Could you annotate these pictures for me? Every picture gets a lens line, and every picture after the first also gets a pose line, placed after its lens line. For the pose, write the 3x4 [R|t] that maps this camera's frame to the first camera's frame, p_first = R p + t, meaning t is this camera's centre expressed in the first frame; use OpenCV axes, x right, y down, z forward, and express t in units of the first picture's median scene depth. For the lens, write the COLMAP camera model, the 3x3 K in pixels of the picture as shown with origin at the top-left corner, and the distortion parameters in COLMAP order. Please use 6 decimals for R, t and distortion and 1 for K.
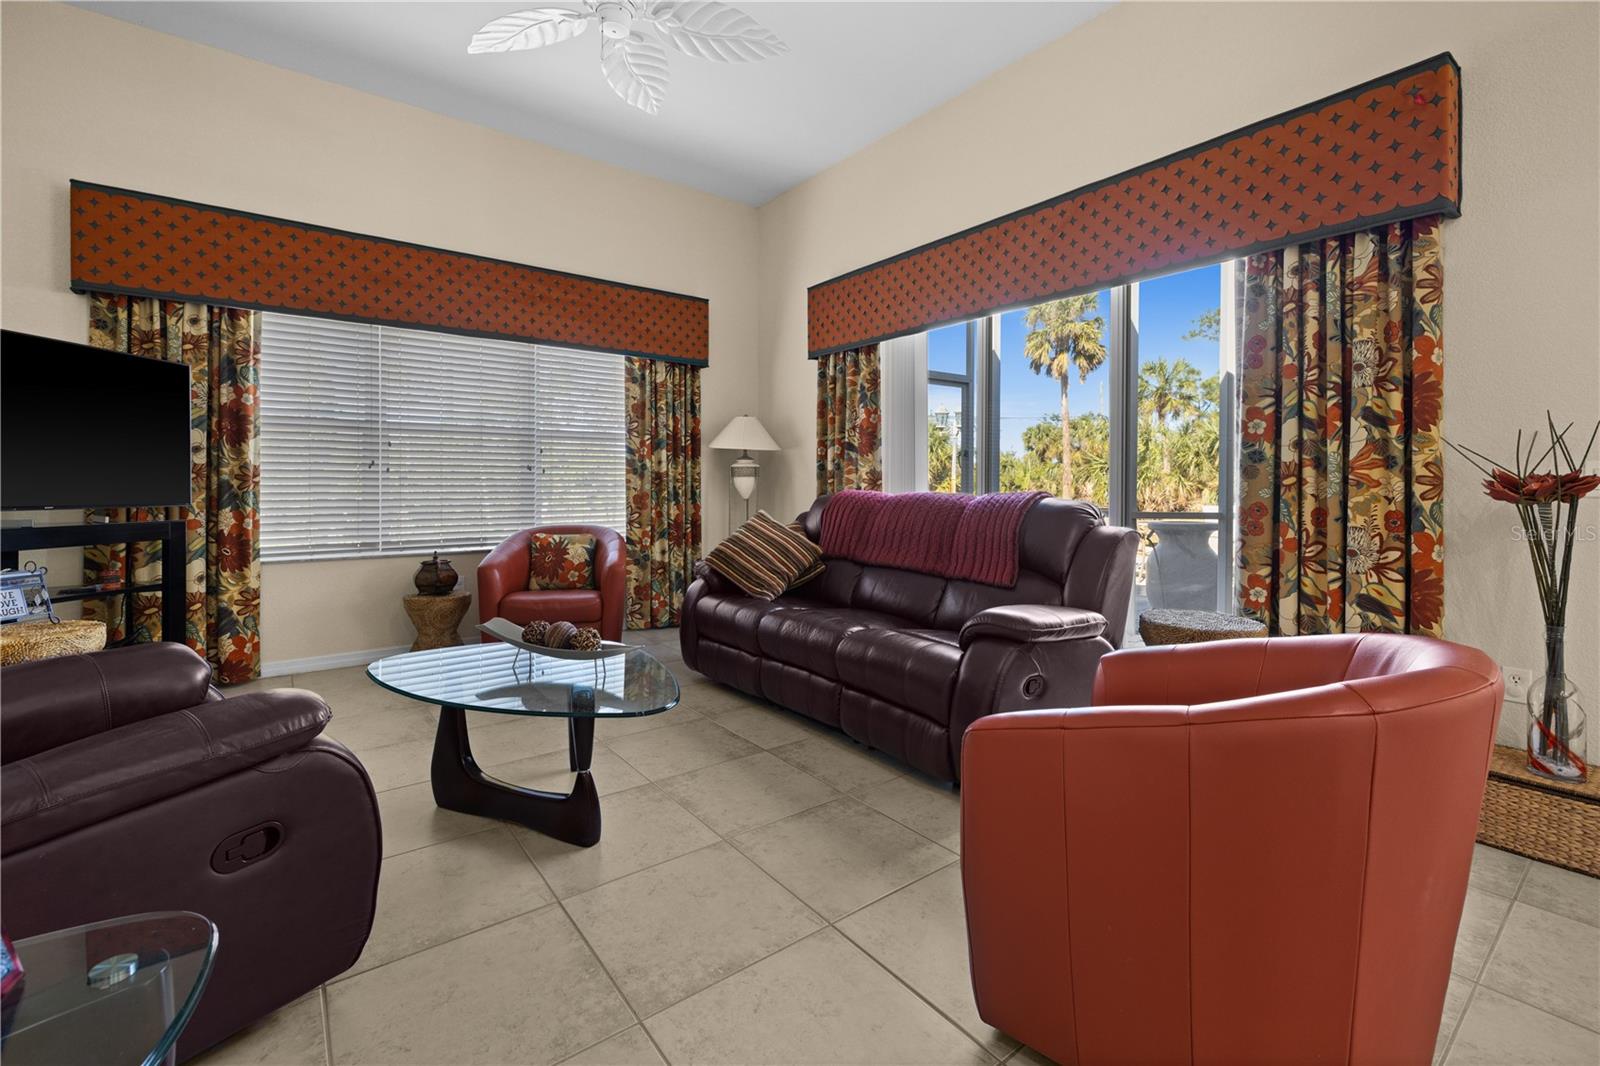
lens RADIAL K [[682.5, 0, 811.4], [0, 682.5, 485.3], [0, 0, 1]] dist [0.001800, 0.000402]
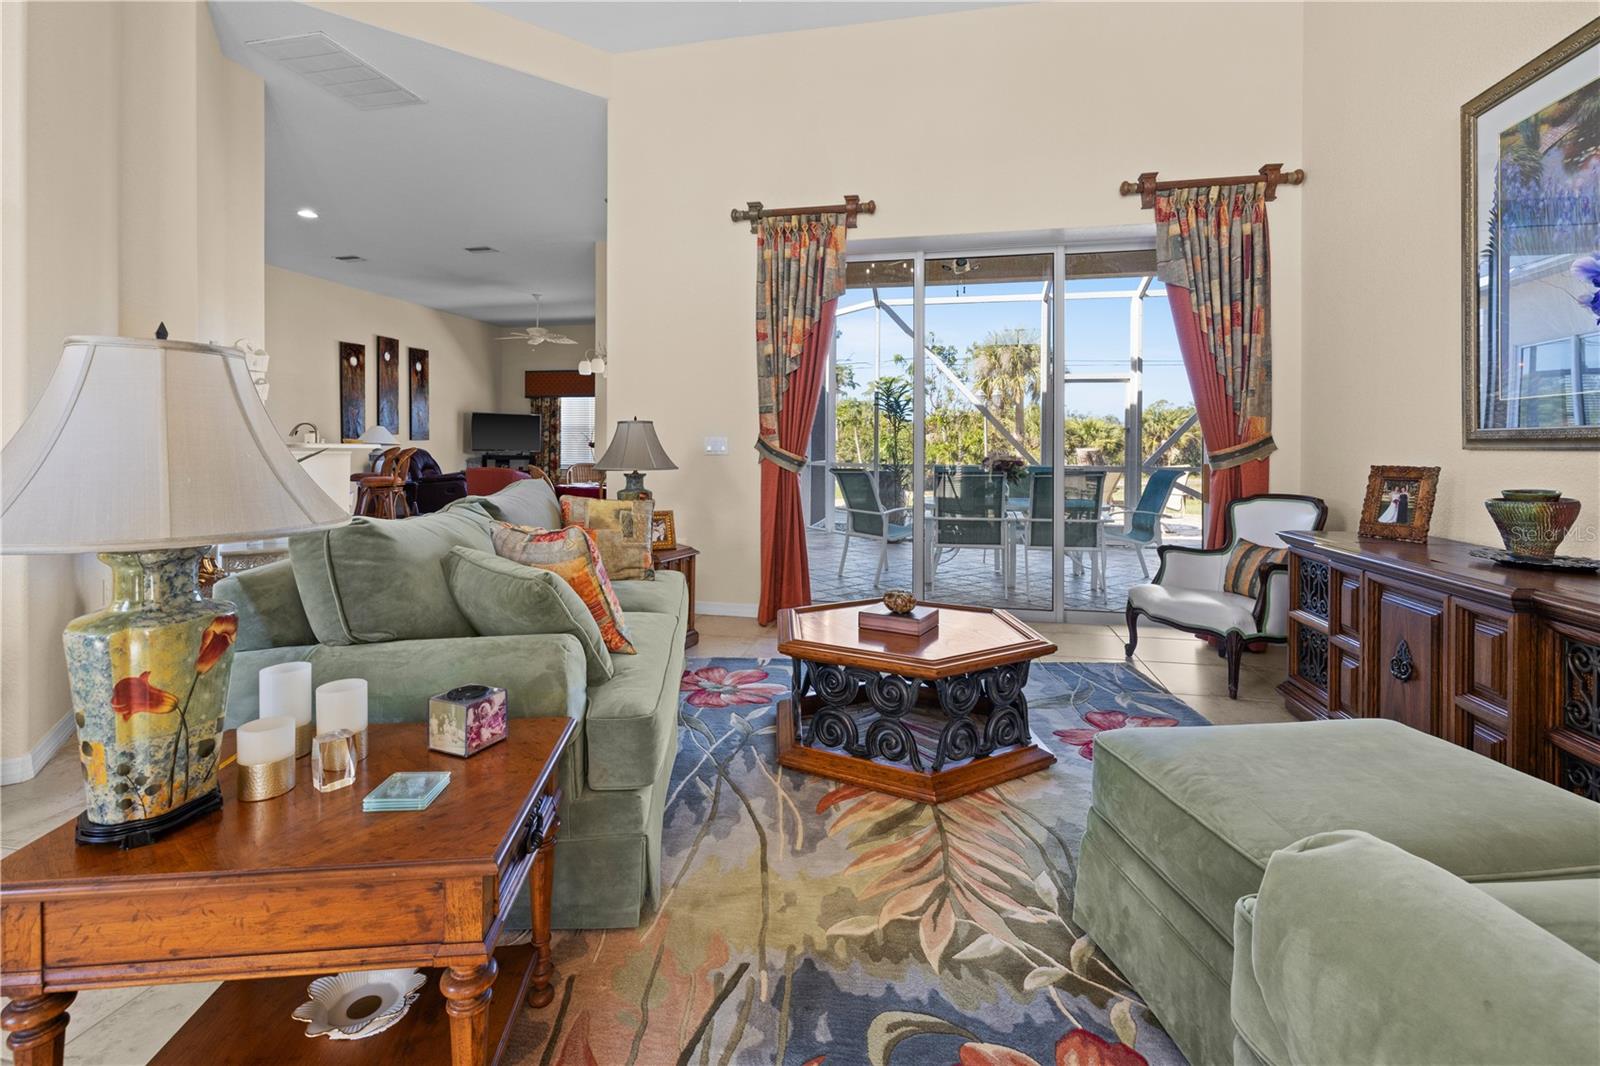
lens RADIAL K [[695.1, 0, 796.6], [0, 695.1, 449.1], [0, 0, 1]] dist [0.002240, -0.000232]
pose [[0.655048, 0.002039, -0.755584, 2.575208], [-0.006972, 0.999970, -0.003347, 0.015530], [0.755555, 0.007460, 0.655043, -0.405476]]
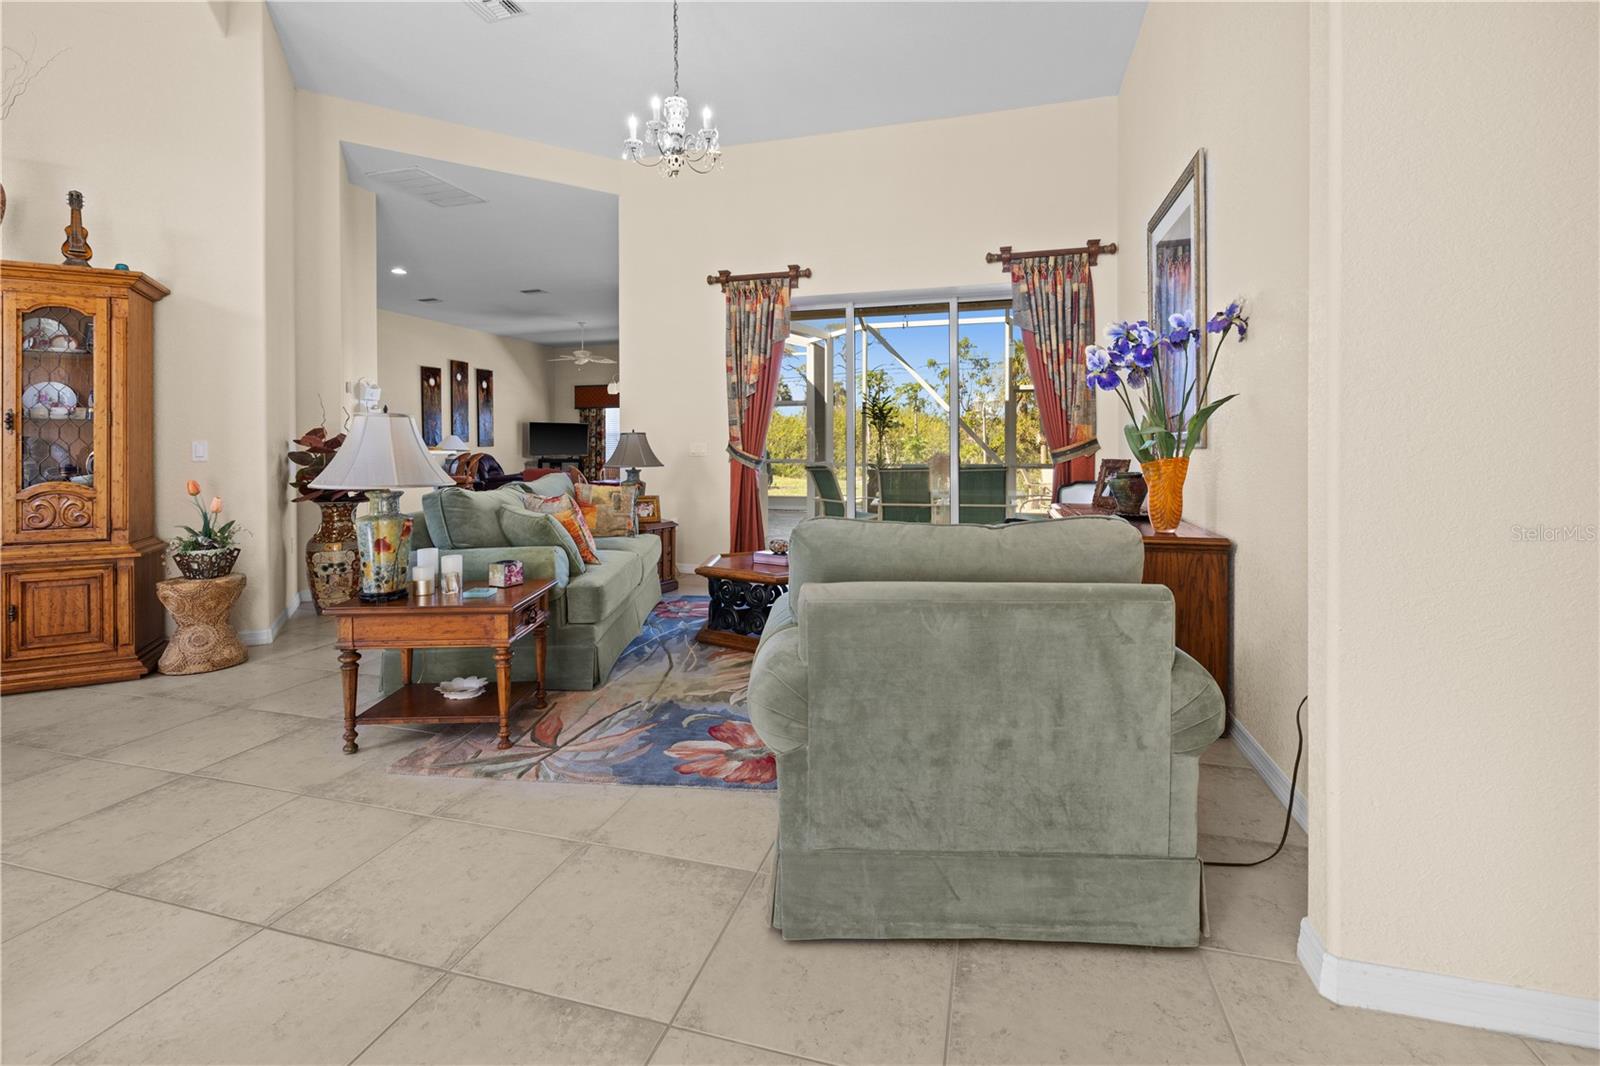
lens RADIAL K [[689.7, 0, 818.9], [0, 689.7, 451.9], [0, 0, 1]] dist [-0.000579, -0.000115]
pose [[0.618242, -0.003020, -0.785982, 3.047544], [0.001773, 0.999995, -0.002448, 0.016656], [0.785986, 0.000120, 0.618245, -0.506544]]
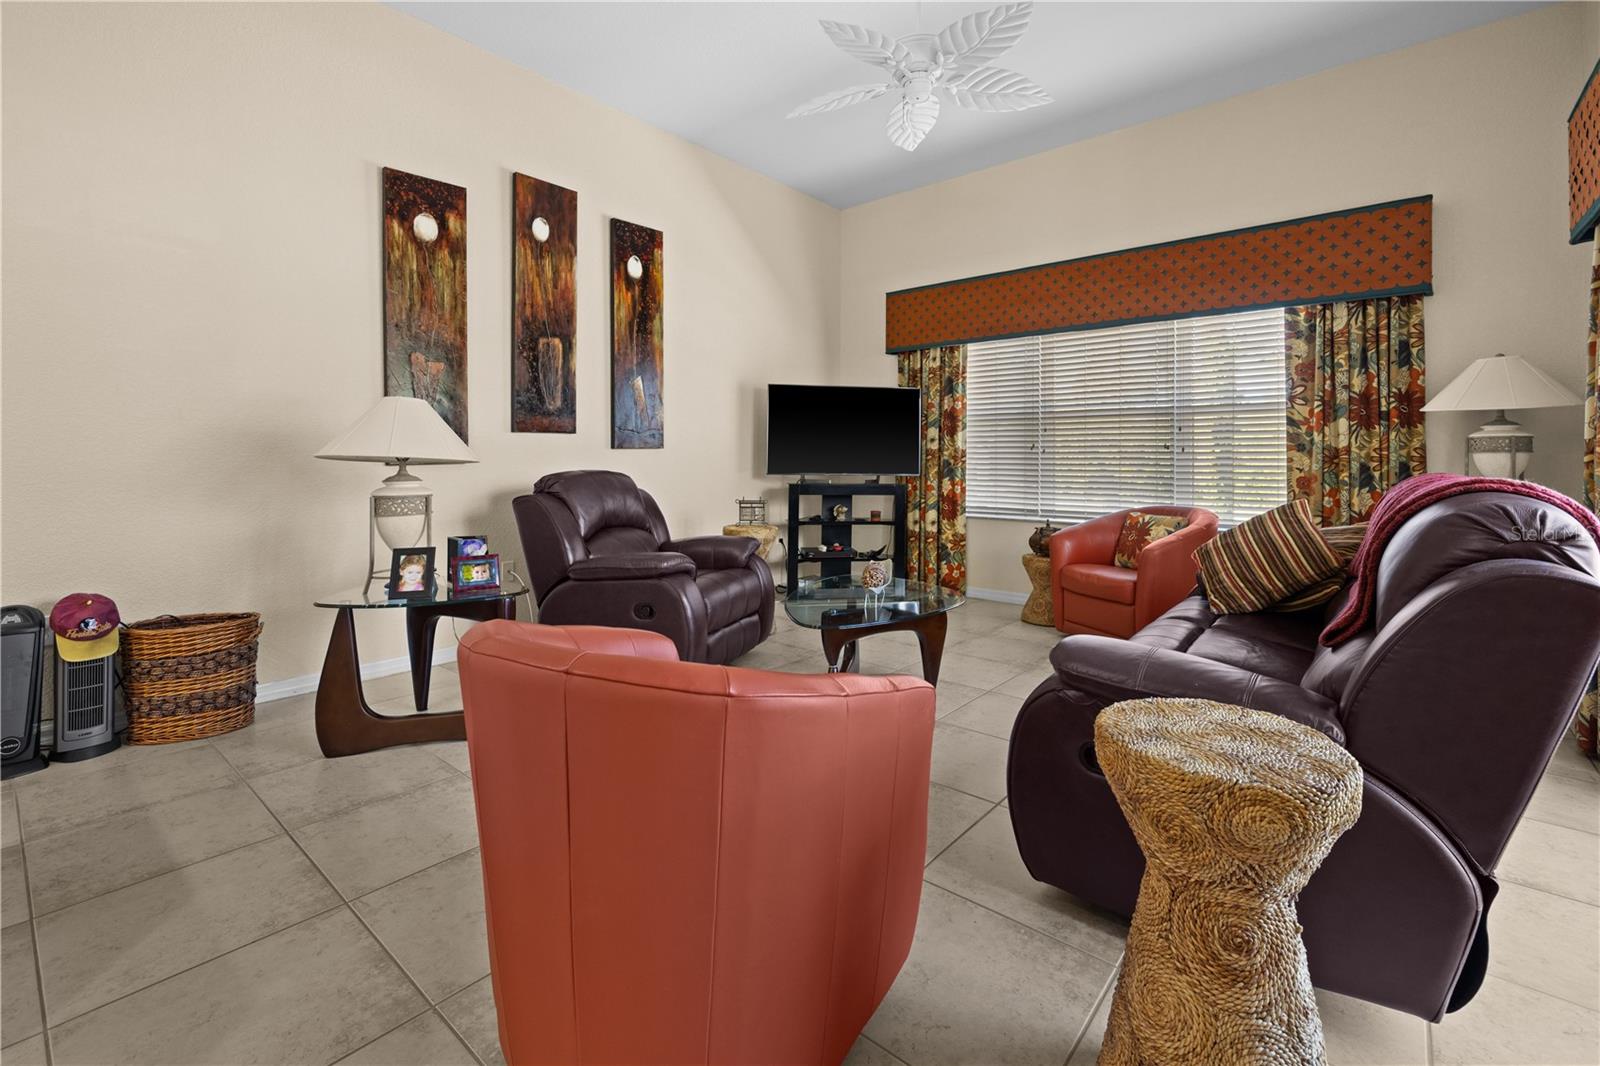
lens RADIAL K [[707.5, 0, 799.8], [0, 707.5, 457.6], [0, 0, 1]] dist [0.000826, 0.000085]
pose [[0.205619, -0.005676, -0.978616, 0.571321], [-0.006057, 0.999957, -0.007072, 0.000642], [0.978613, 0.007381, 0.205576, 0.330323]]
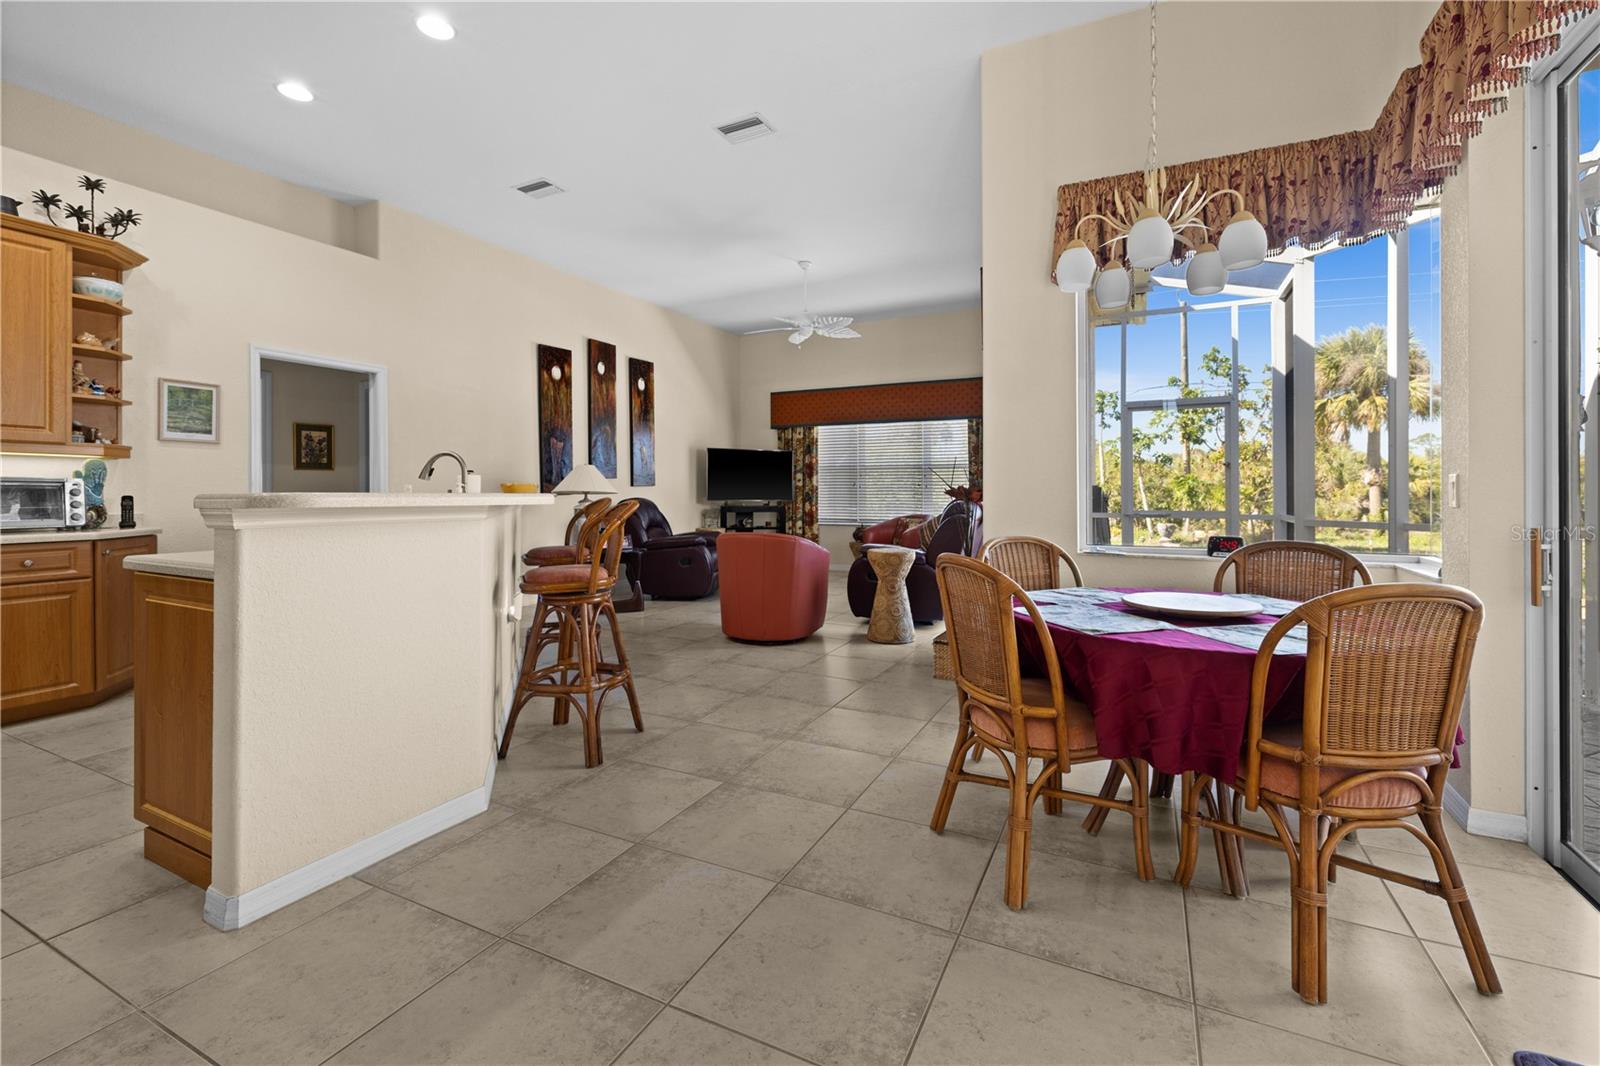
lens RADIAL K [[678.6, 0, 805.2], [0, 678.6, 493.4], [0, 0, 1]] dist [0.001129, 0.000245]
pose [[0.437378, -0.002692, -0.899274, 1.396732], [-0.000674, 0.999994, -0.003321, 0.007130], [0.899278, 0.002058, 0.437374, -0.147076]]
